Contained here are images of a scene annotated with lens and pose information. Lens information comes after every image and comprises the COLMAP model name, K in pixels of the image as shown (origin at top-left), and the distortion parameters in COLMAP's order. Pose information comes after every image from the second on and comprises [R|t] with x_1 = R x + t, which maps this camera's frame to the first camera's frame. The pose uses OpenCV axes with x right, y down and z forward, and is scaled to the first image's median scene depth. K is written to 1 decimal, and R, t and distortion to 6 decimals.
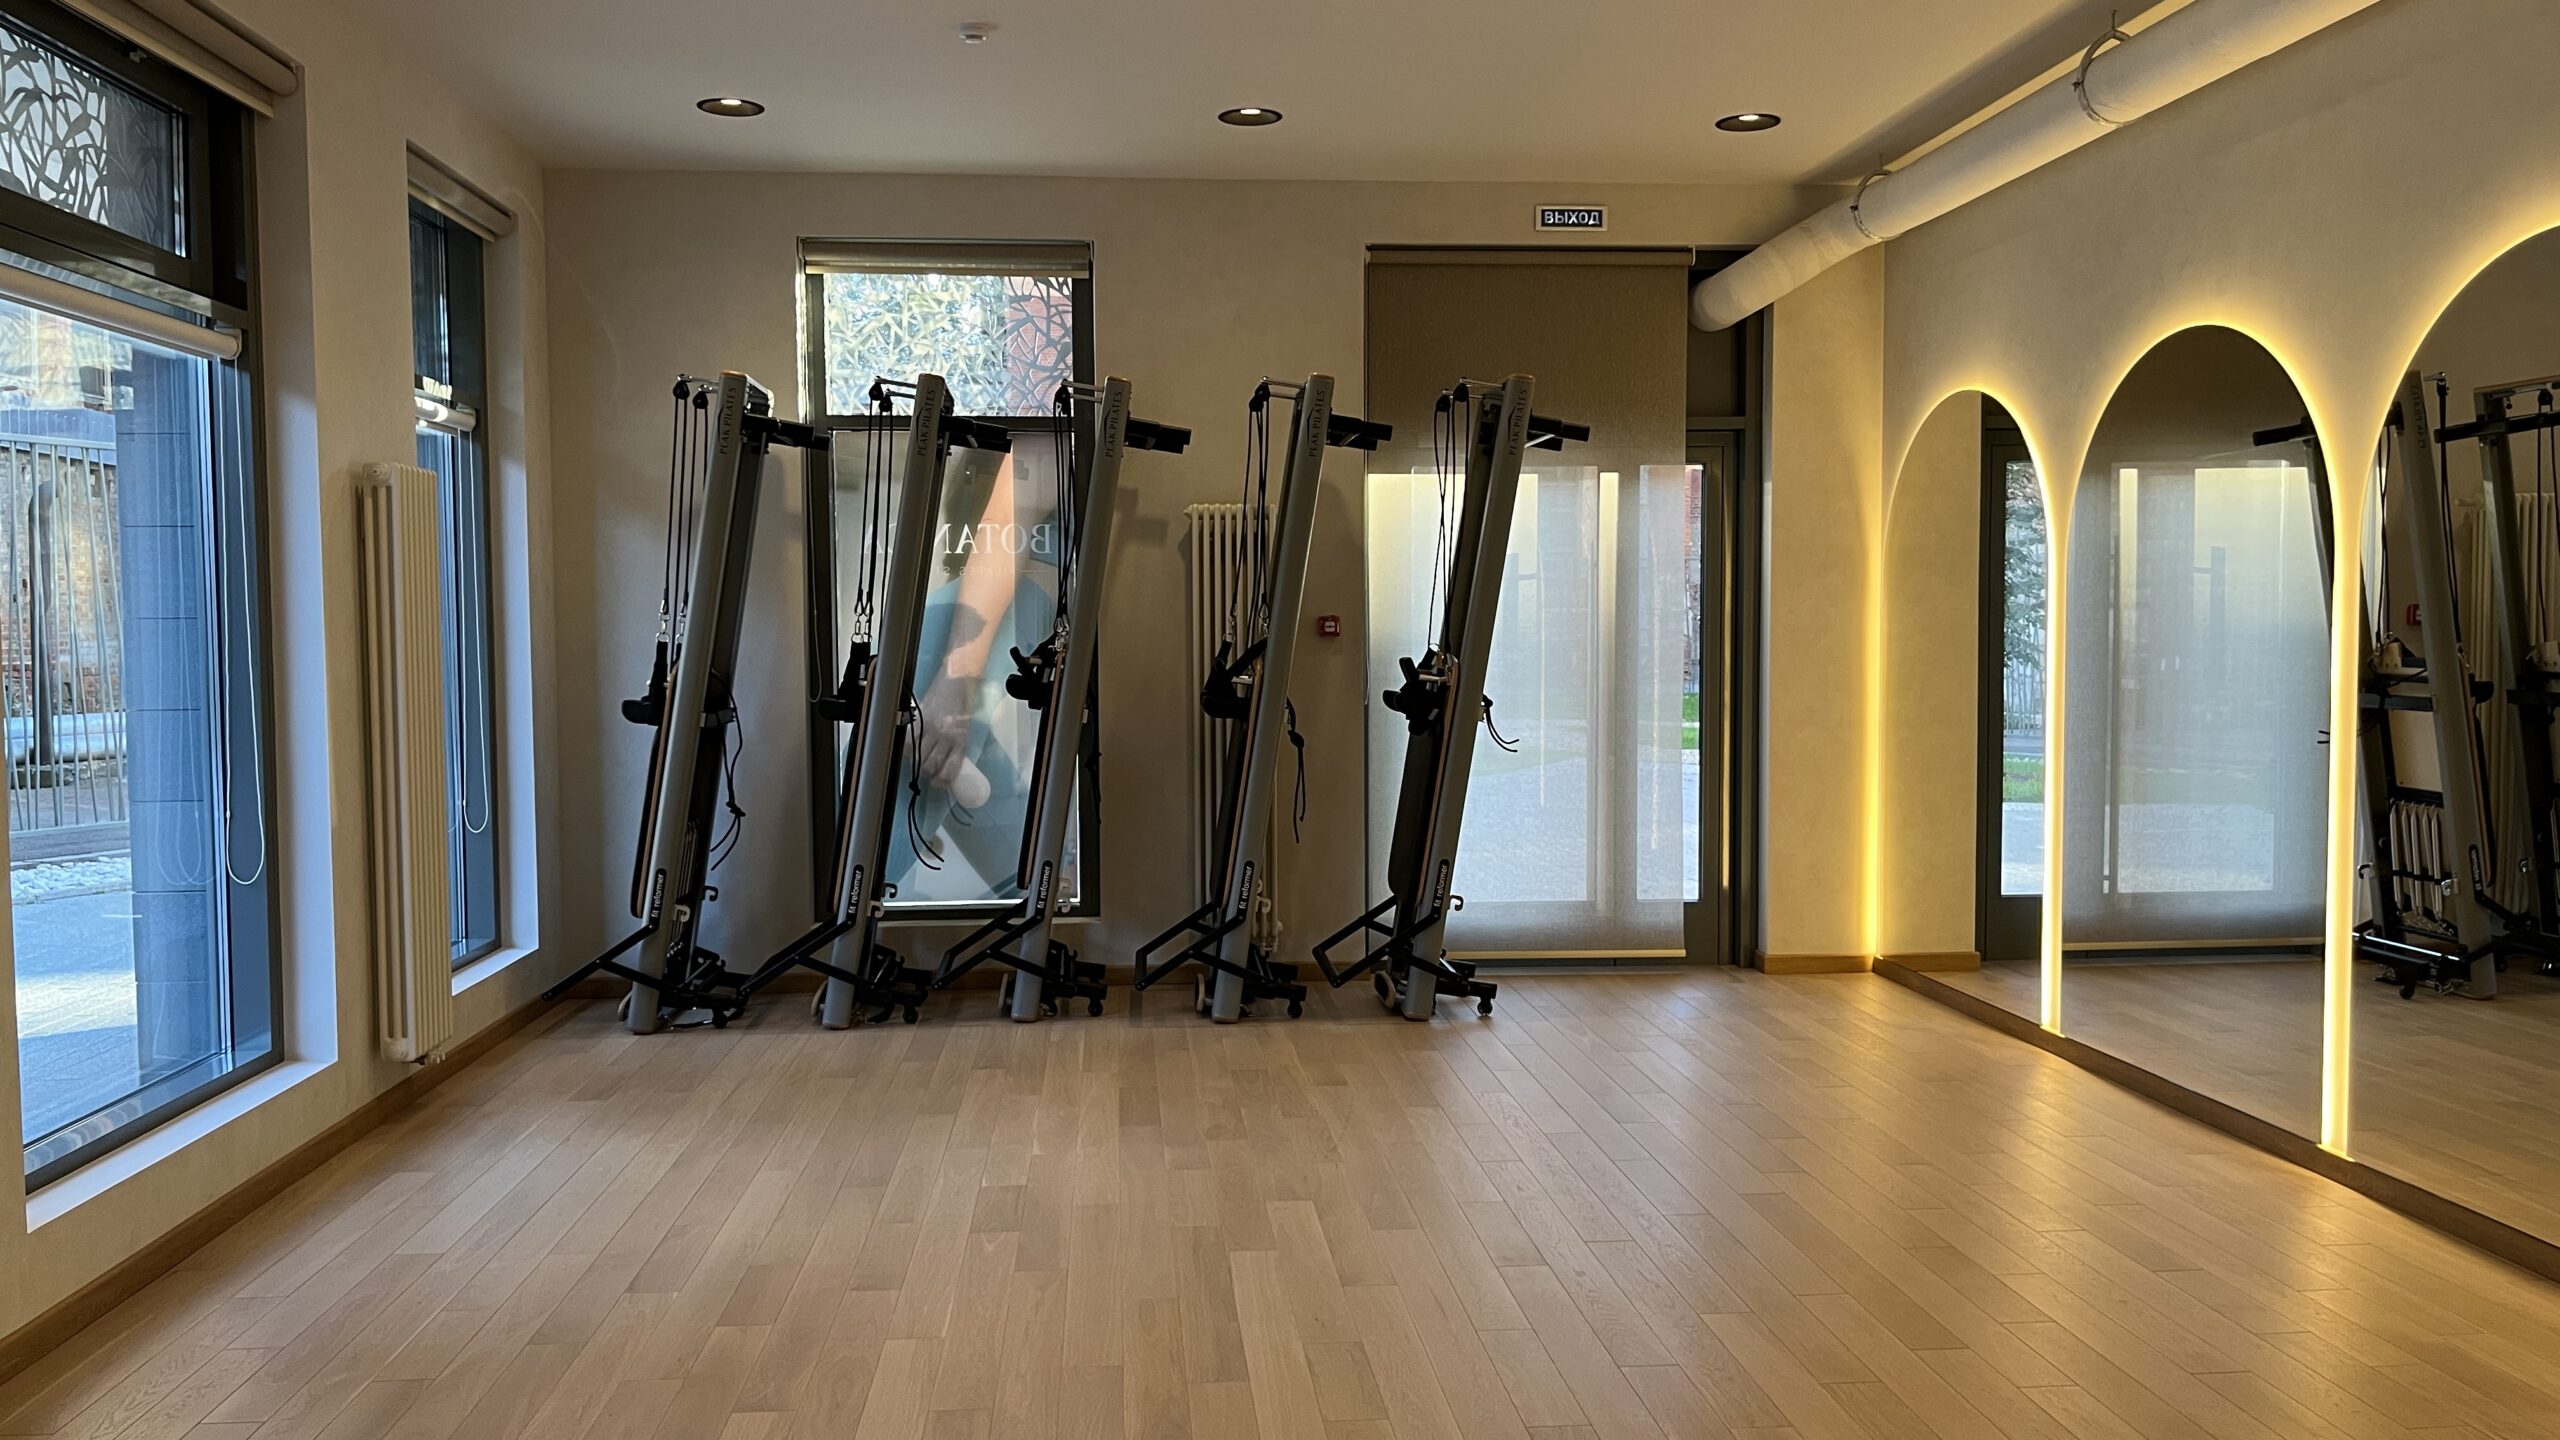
lens RADIAL K [[1952.5, 0, 1245.5], [0, 1952.5, 727.8], [0, 0, 1]] dist [0.065568, -0.089102]
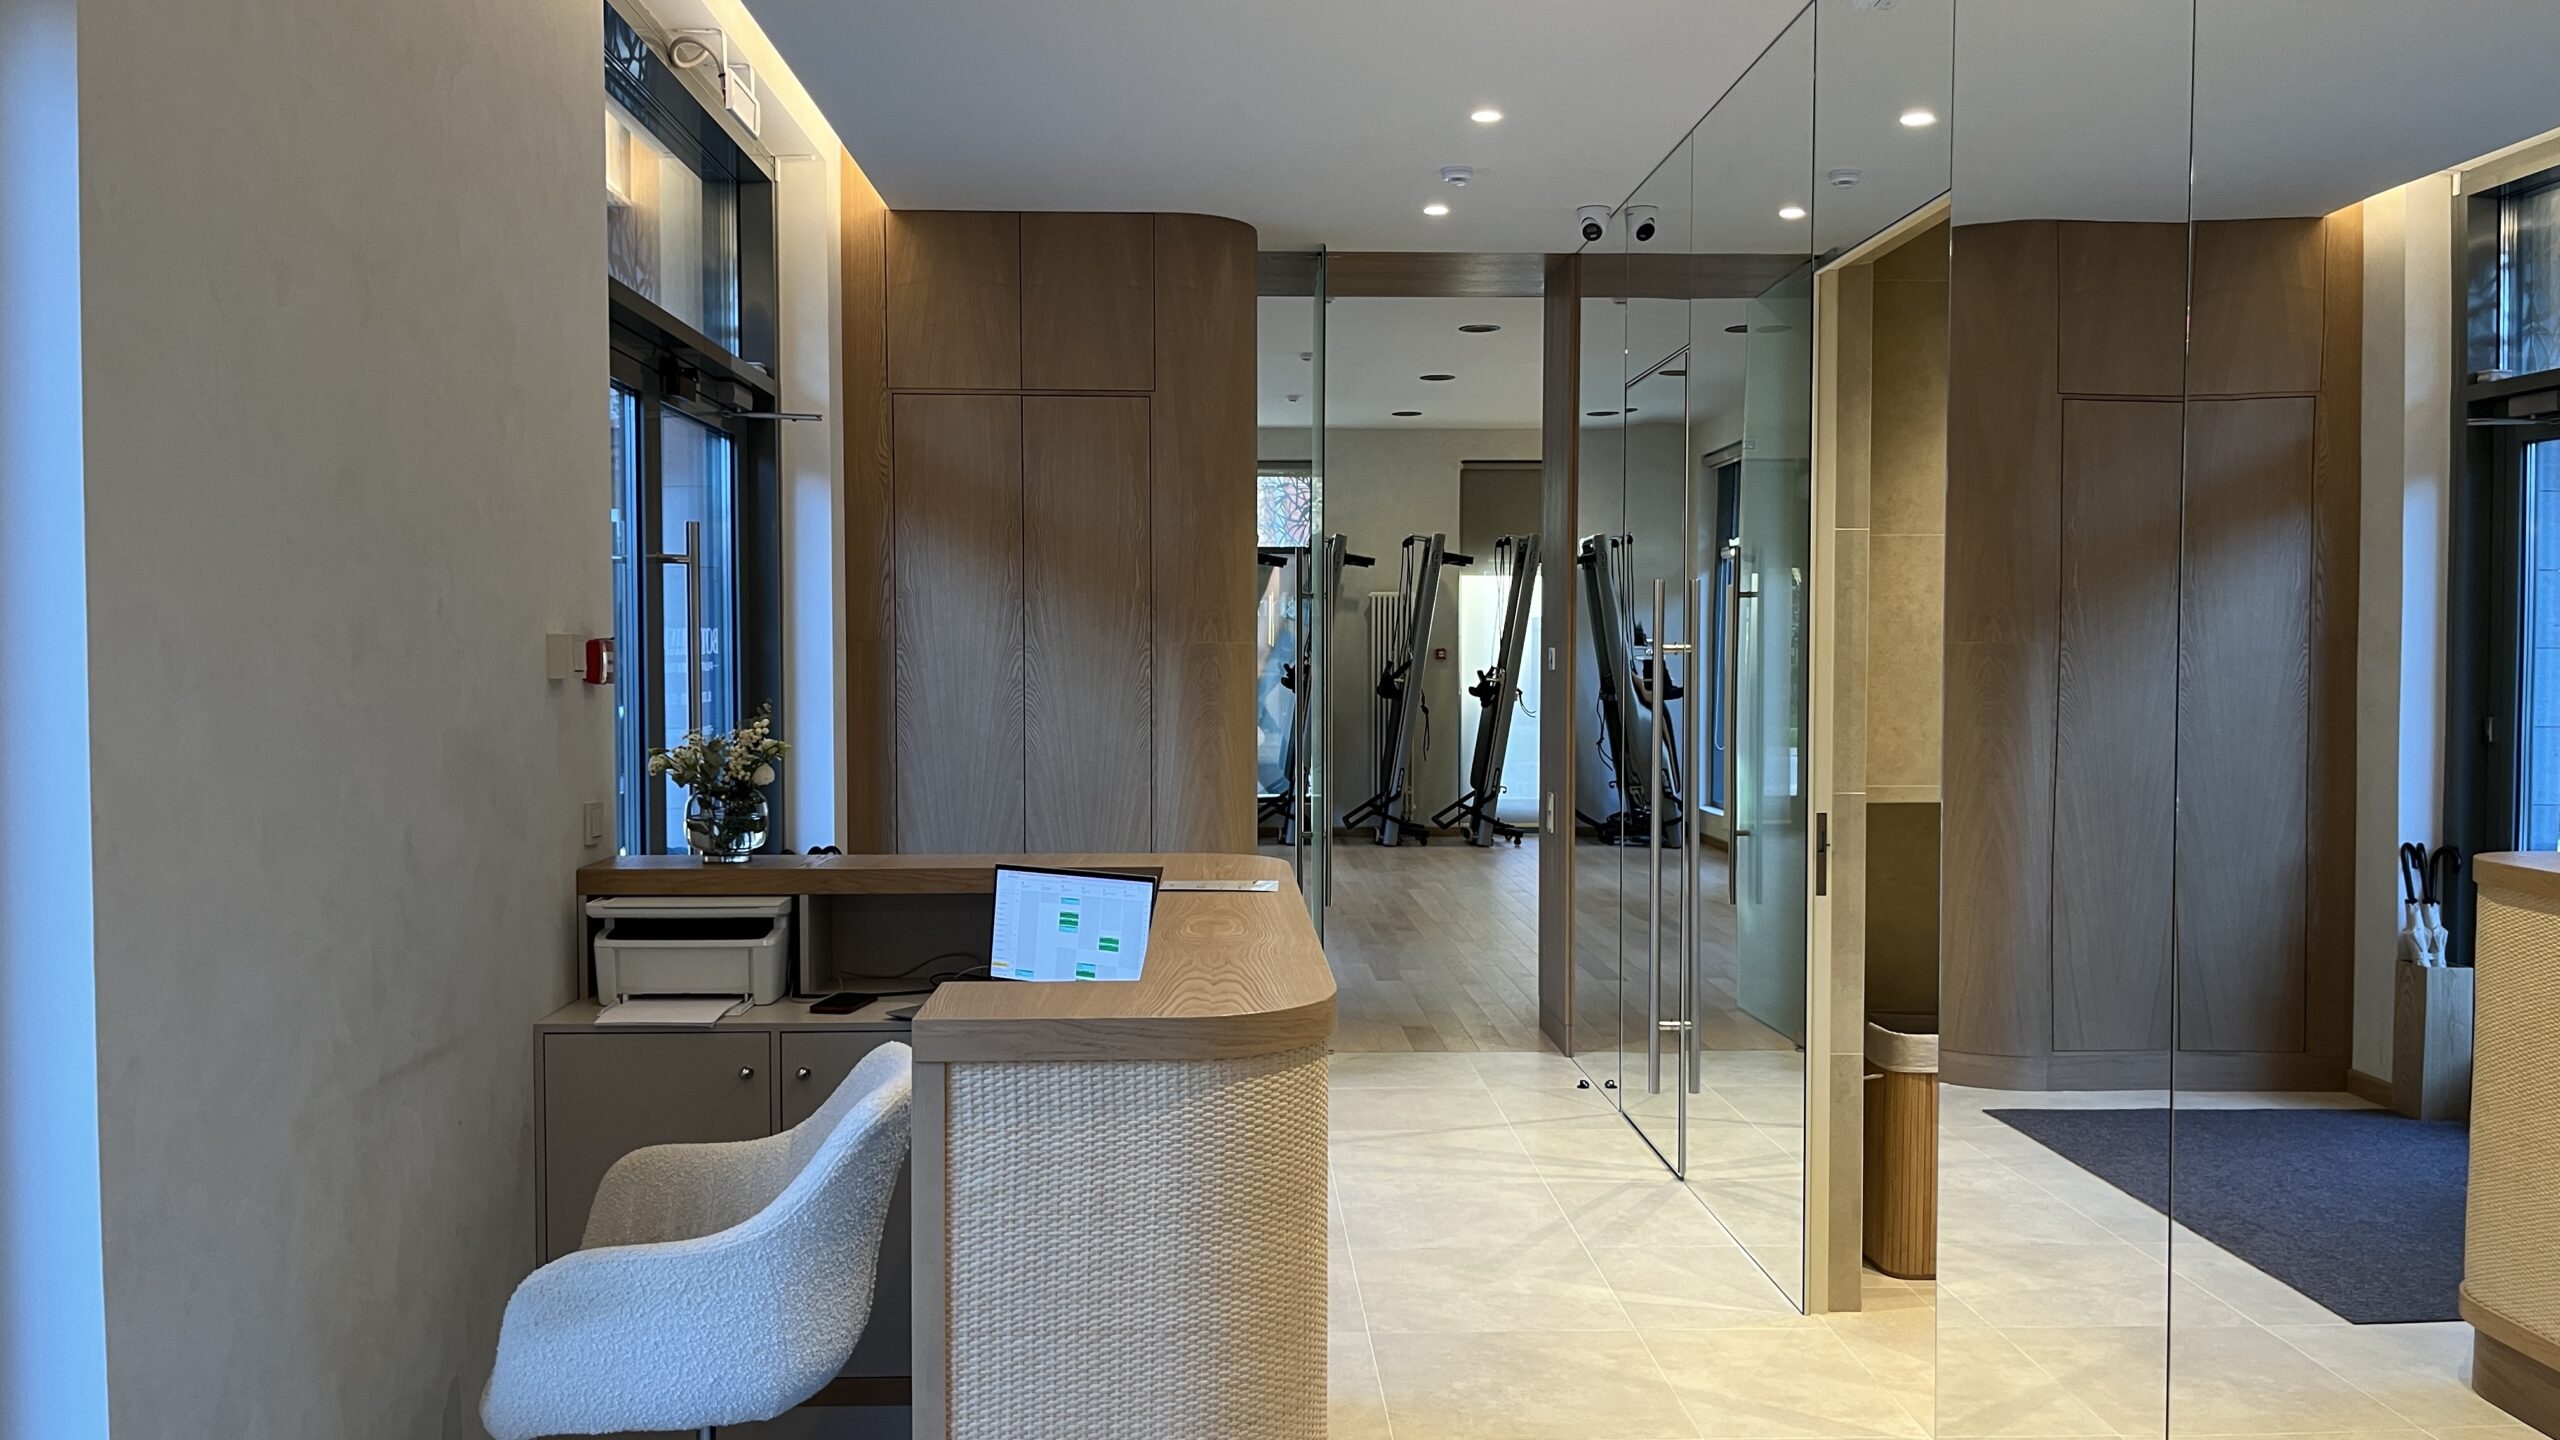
lens RADIAL K [[1952.5, 0, 1283.3], [0, 1952.5, 714.4], [0, 0, 1]] dist [0.065568, -0.089102]
pose [[0.999580, 0.008349, -0.027766, -0.062717], [-0.009081, 0.999611, -0.026361, 0.063540], [0.027535, 0.026602, 0.999267, -0.996511]]
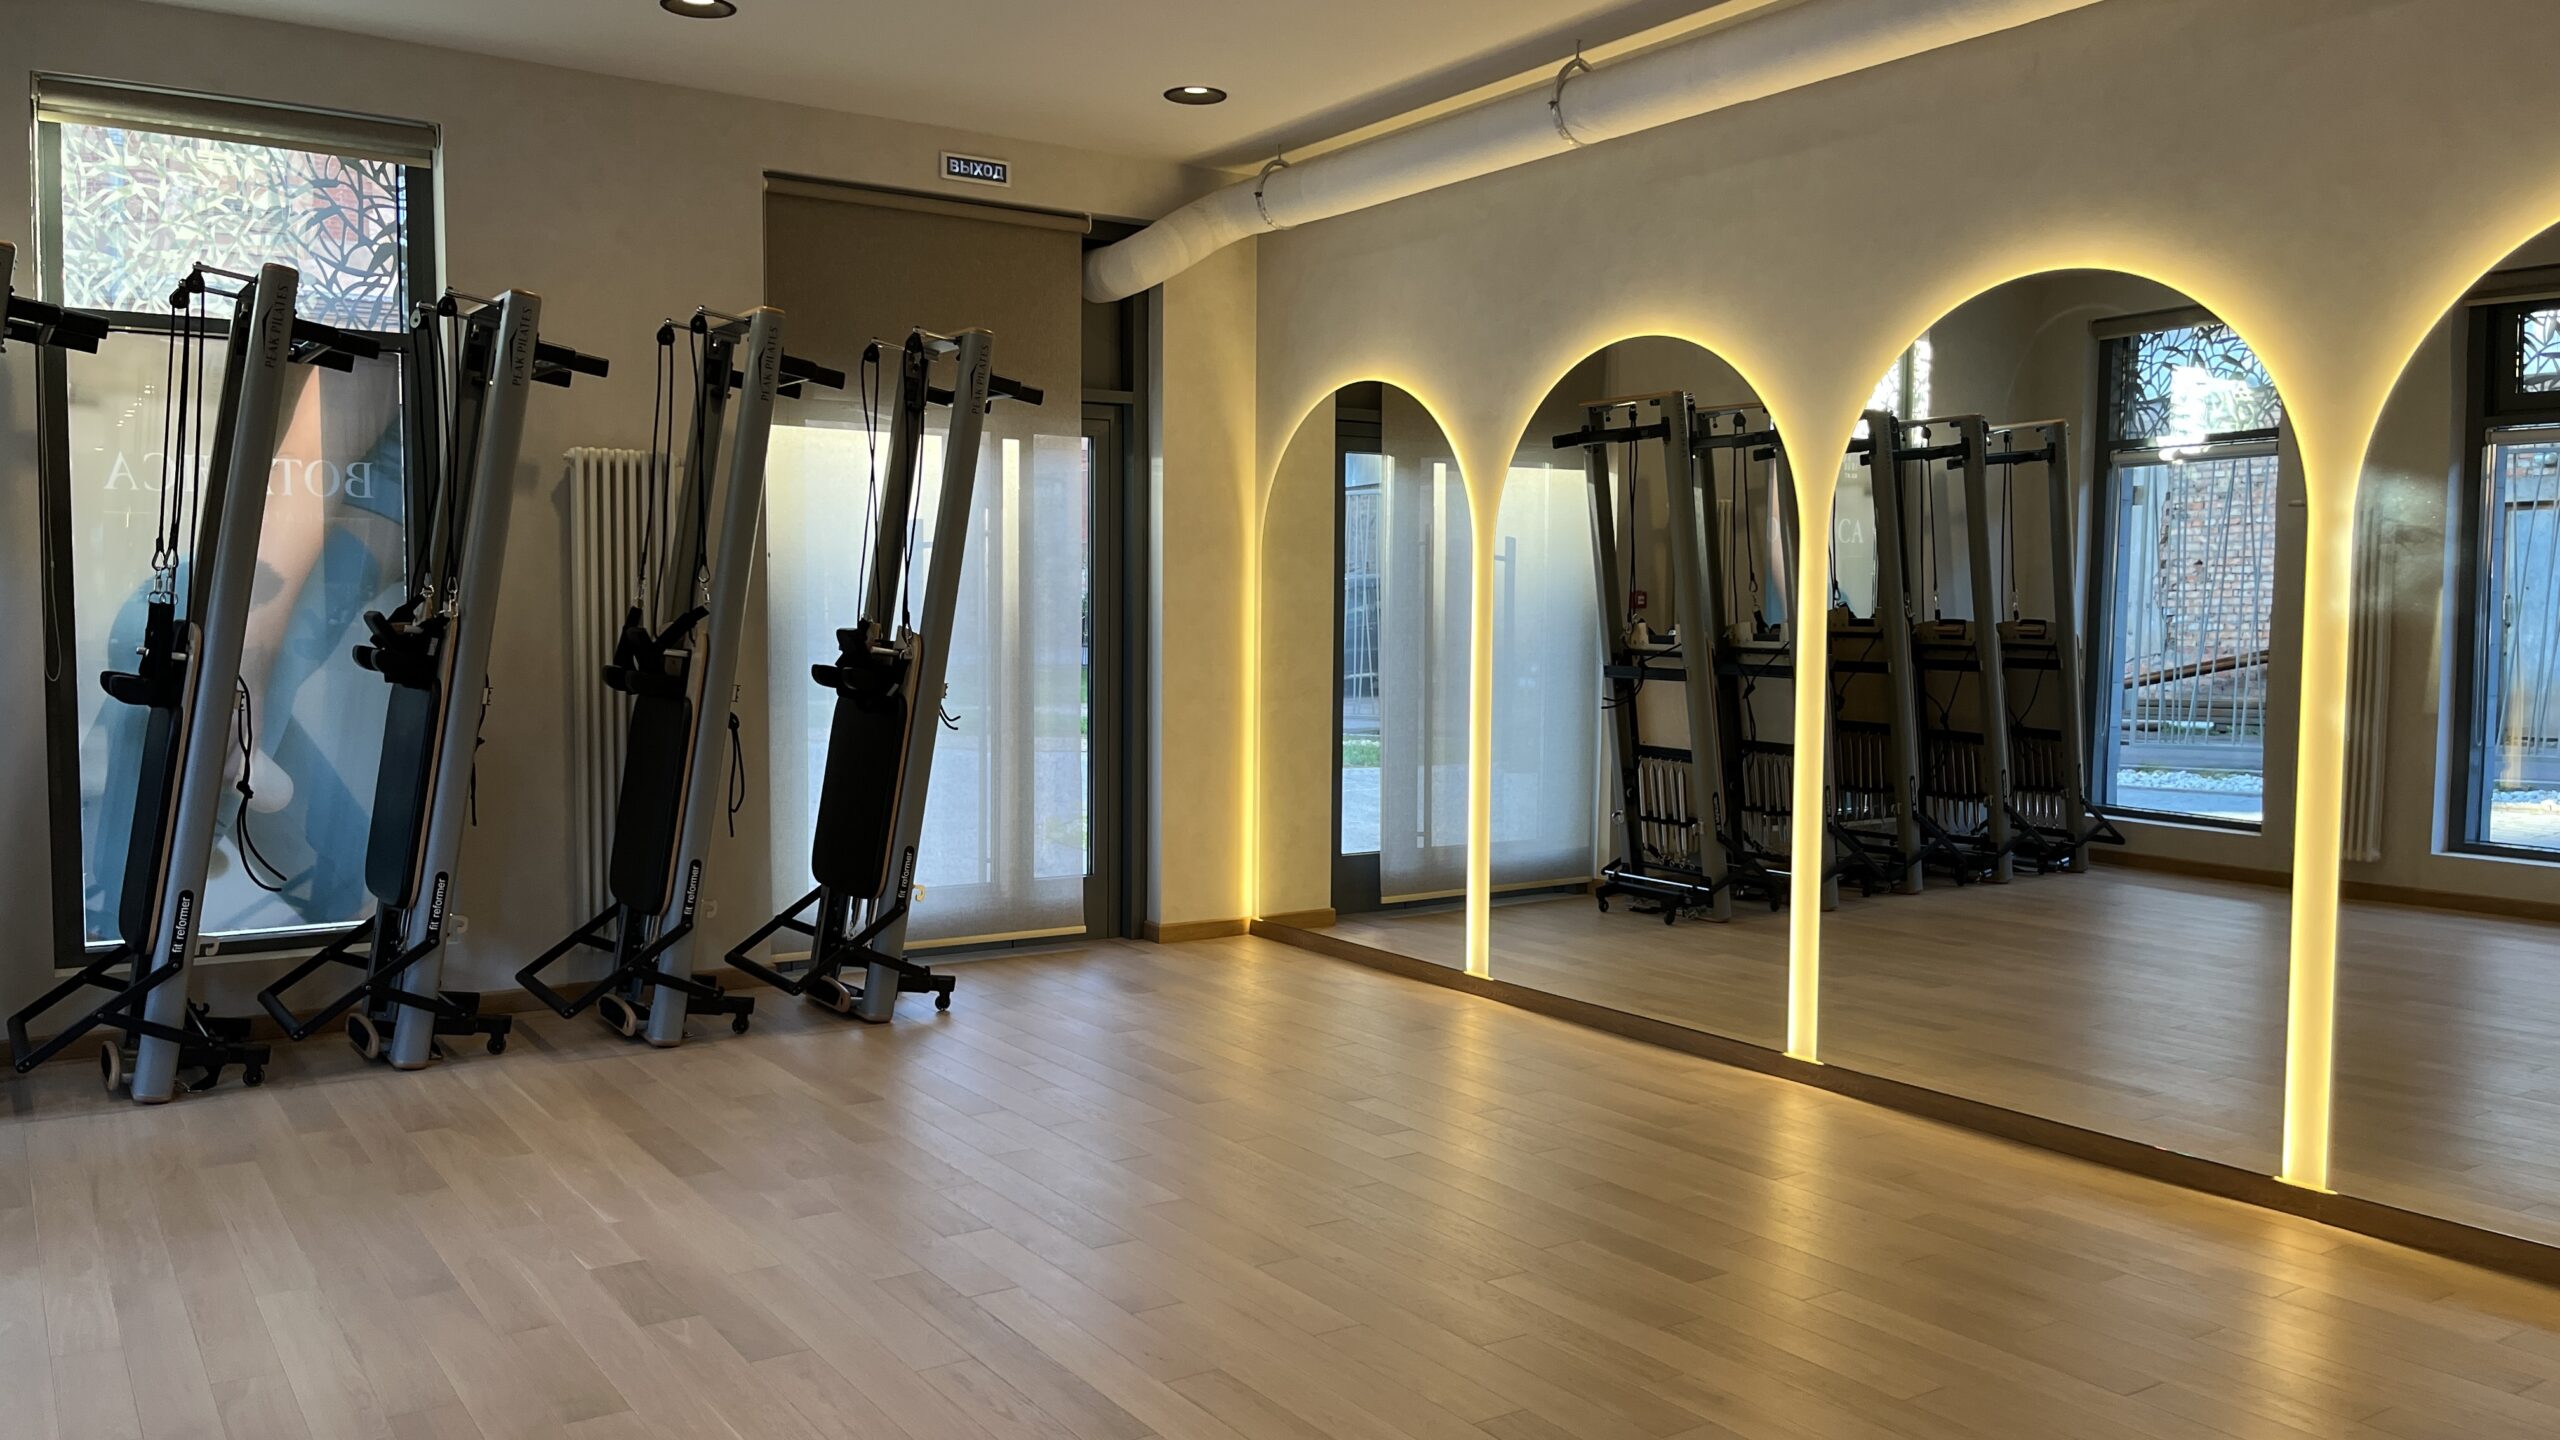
lens RADIAL K [[1952.5, 0, 1283.8], [0, 1952.5, 728.7], [0, 0, 1]] dist [0.065568, -0.089102]
pose [[0.872682, -0.018311, 0.487945, -0.183634], [0.013308, 0.999817, 0.013718, 0.001168], [-0.488107, -0.005478, 0.872766, 0.096459]]
